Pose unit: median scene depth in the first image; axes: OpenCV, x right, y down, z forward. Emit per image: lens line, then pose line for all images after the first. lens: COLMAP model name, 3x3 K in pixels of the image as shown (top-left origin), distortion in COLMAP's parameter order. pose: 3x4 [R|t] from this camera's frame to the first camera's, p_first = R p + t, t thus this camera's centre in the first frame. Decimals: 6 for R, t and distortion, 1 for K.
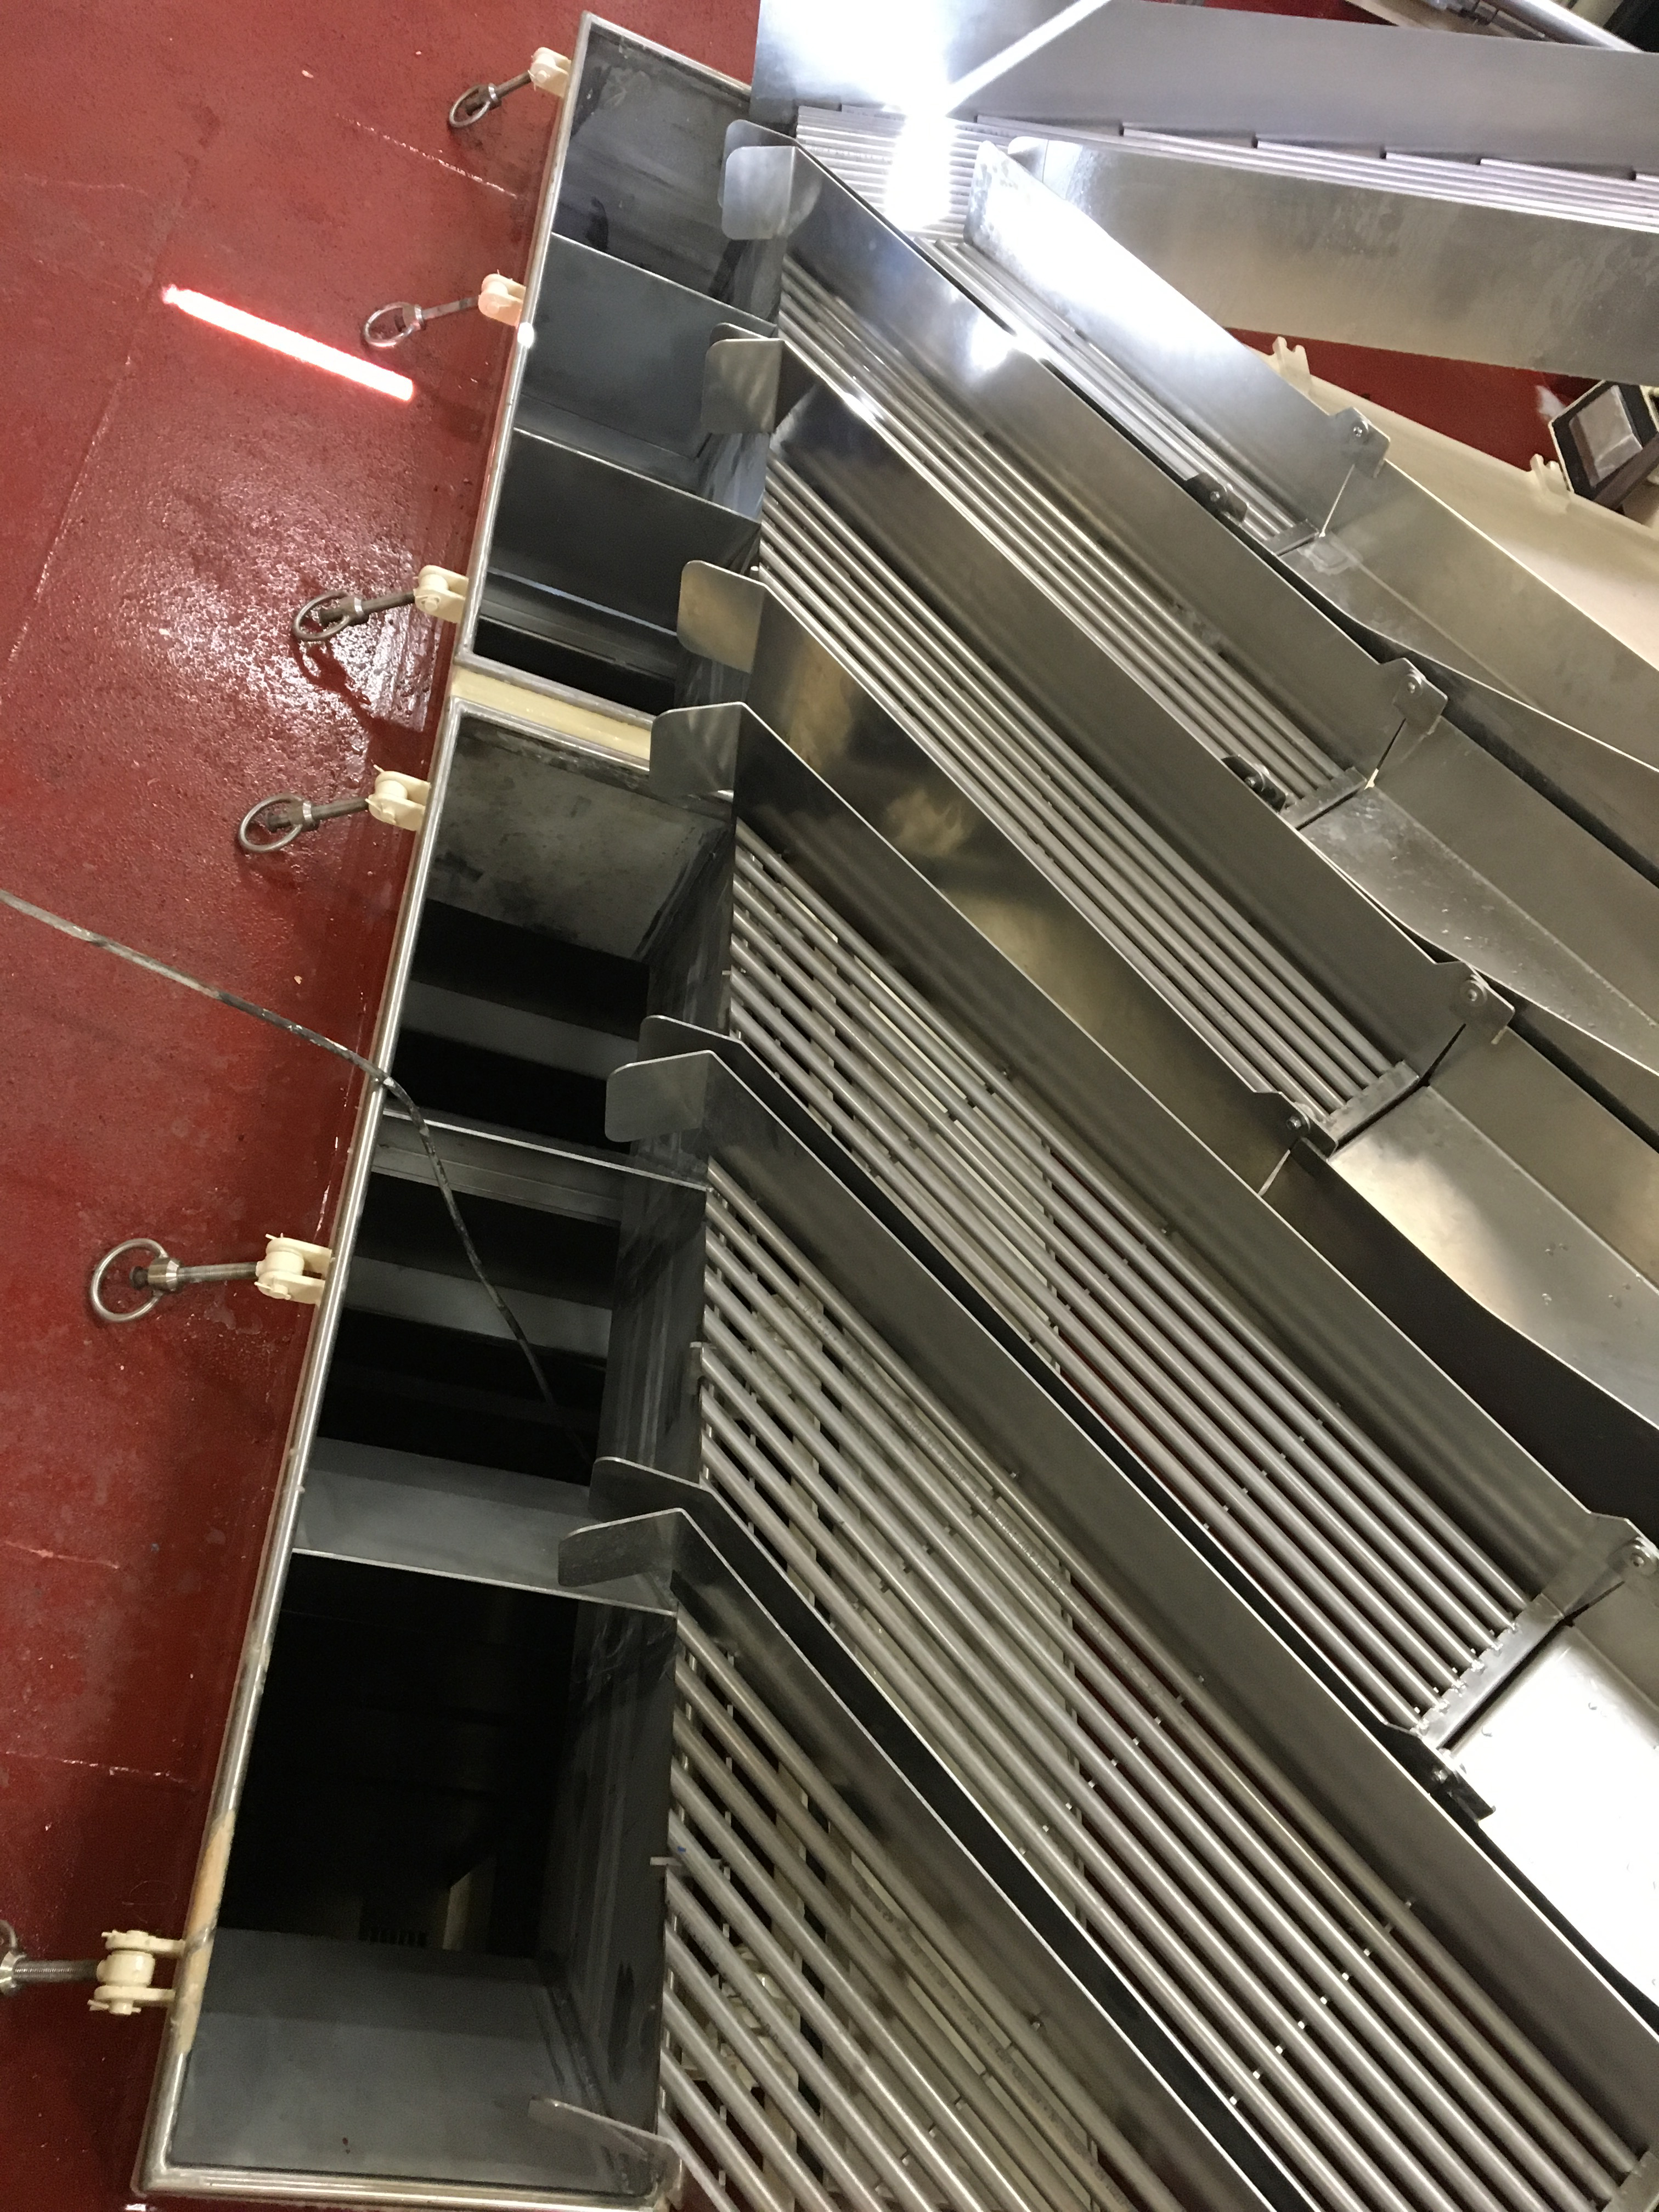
lens RADIAL K [[1853.3, 0, 829.9], [0, 1853.3, 1106.7], [0, 0, 1]] dist [0.087012, -0.123568]
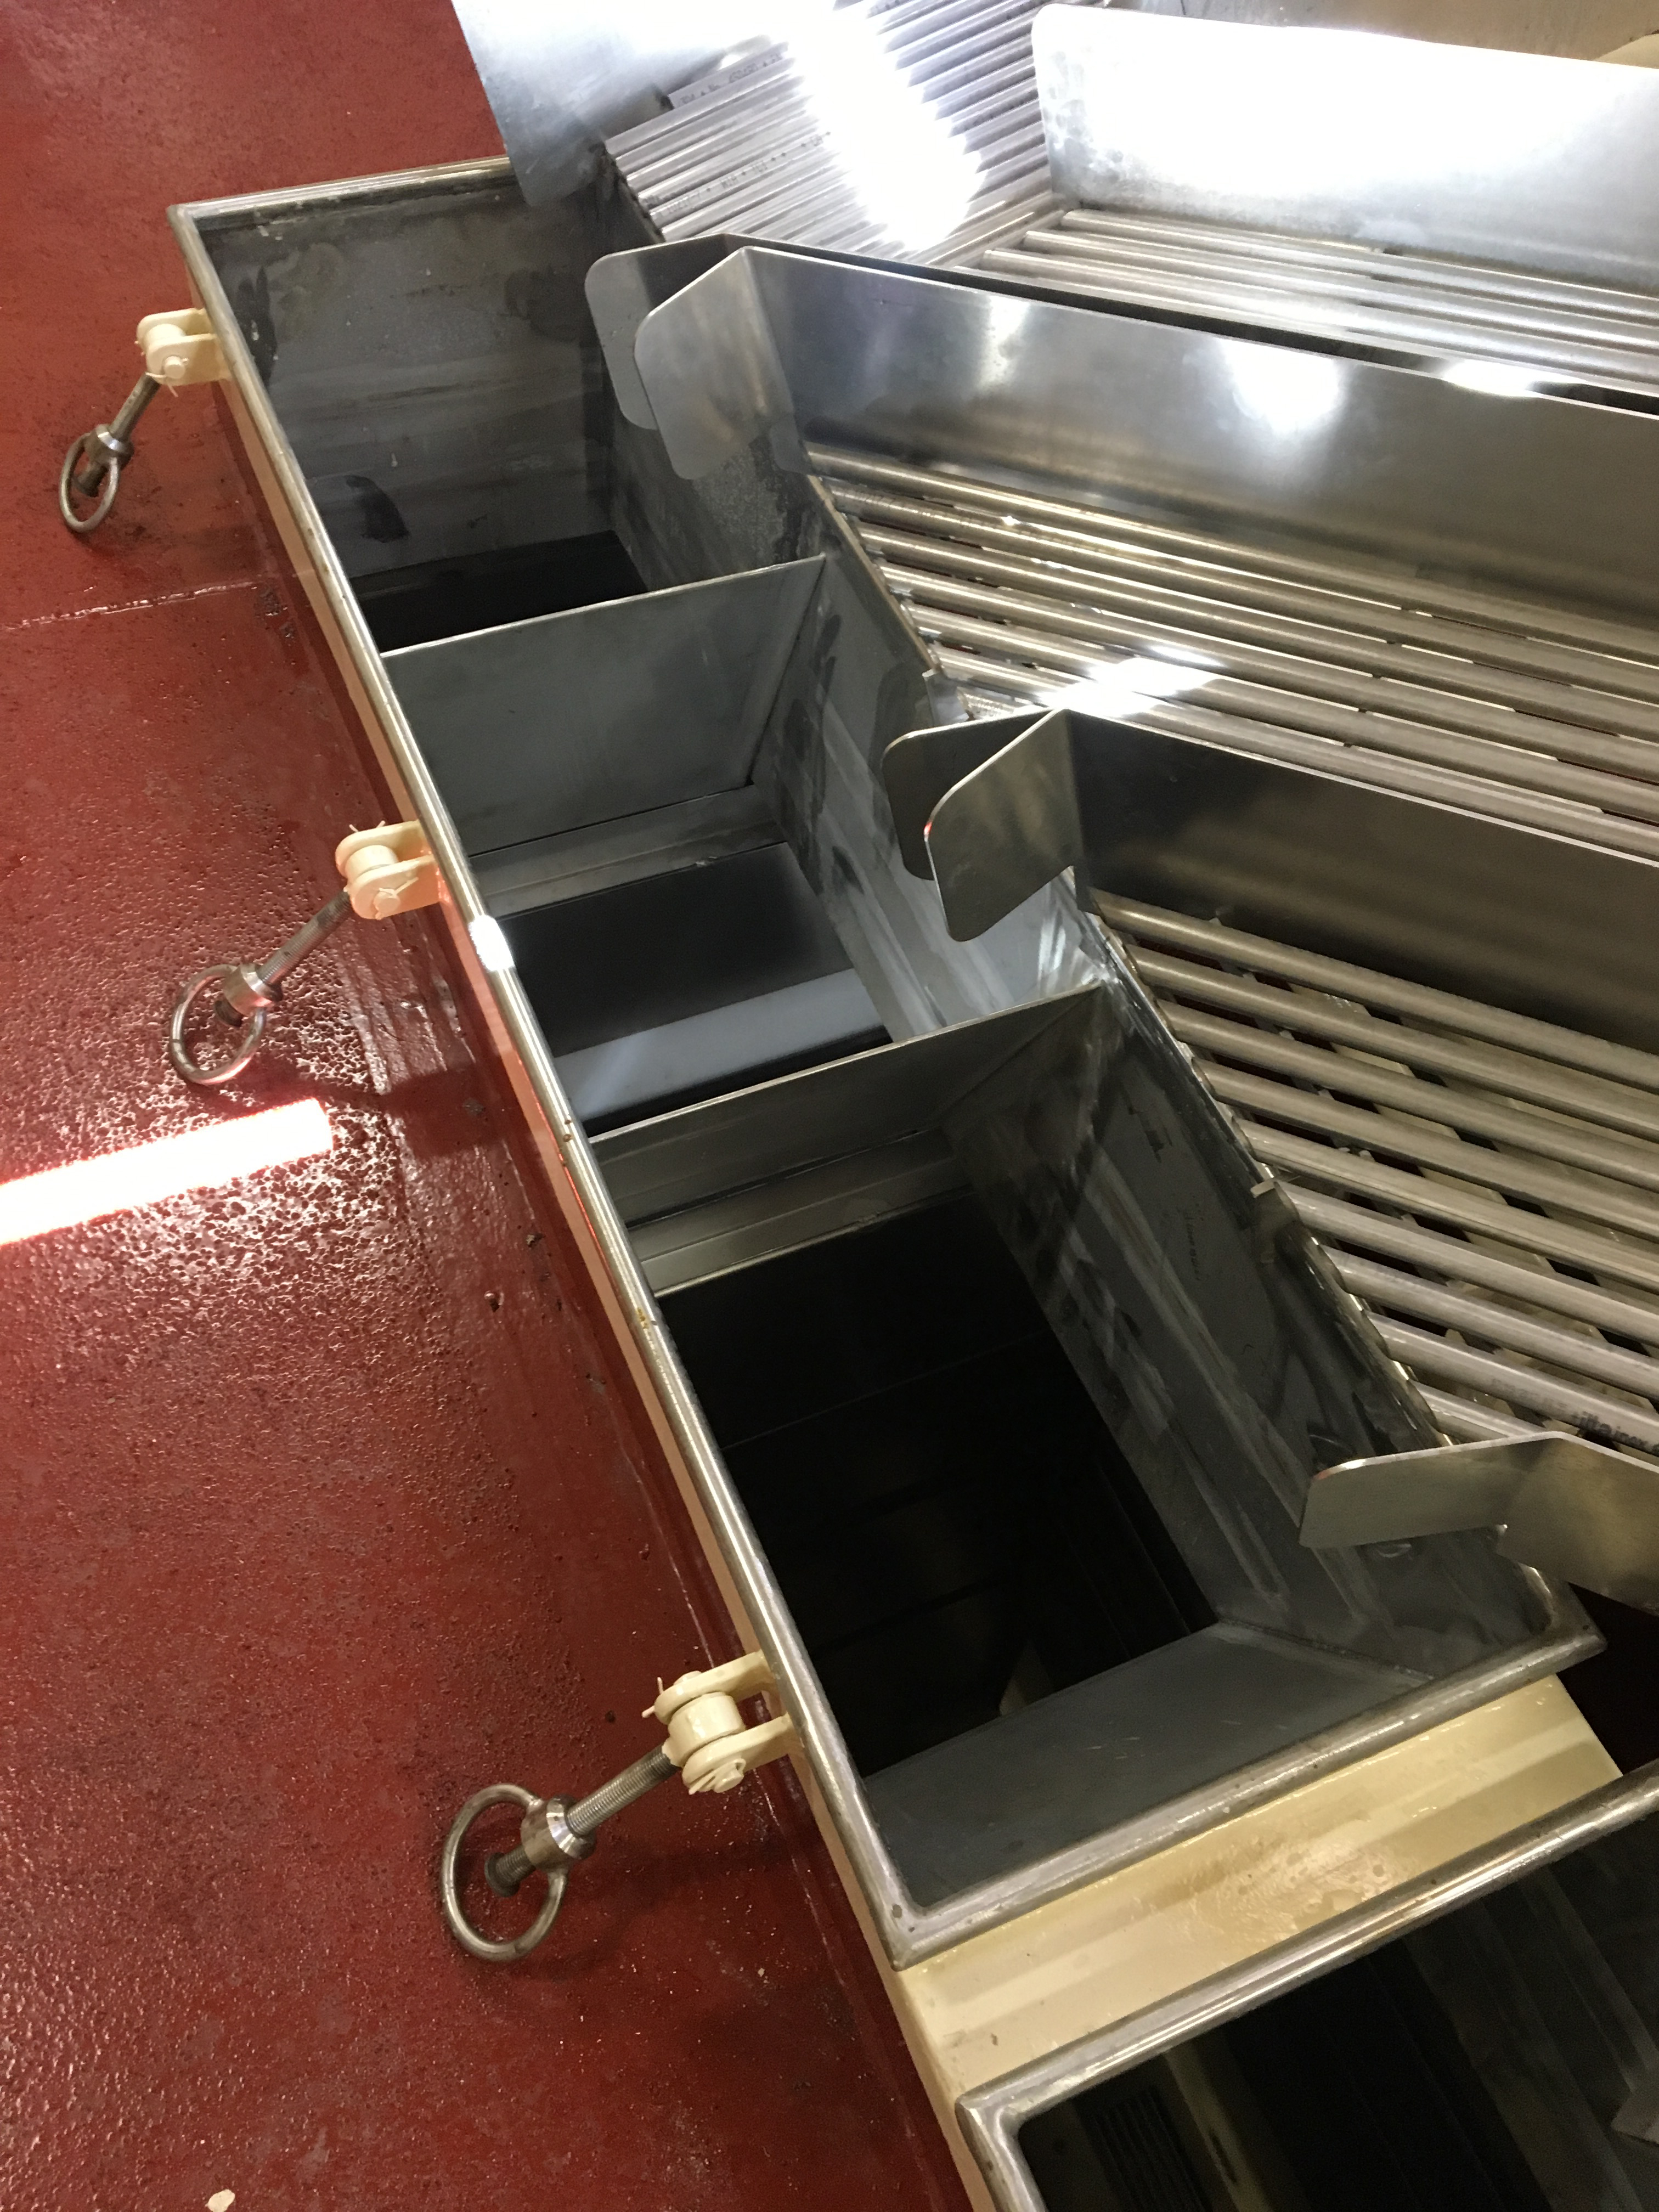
lens RADIAL K [[1853.3, 0, 844.1], [0, 1853.3, 1111.7], [0, 0, 1]] dist [0.087012, -0.123568]
pose [[0.853845, -0.517123, -0.059434, -0.069634], [0.520295, 0.851291, 0.067795, -0.308179], [0.015537, -0.088810, 0.995927, 0.462498]]
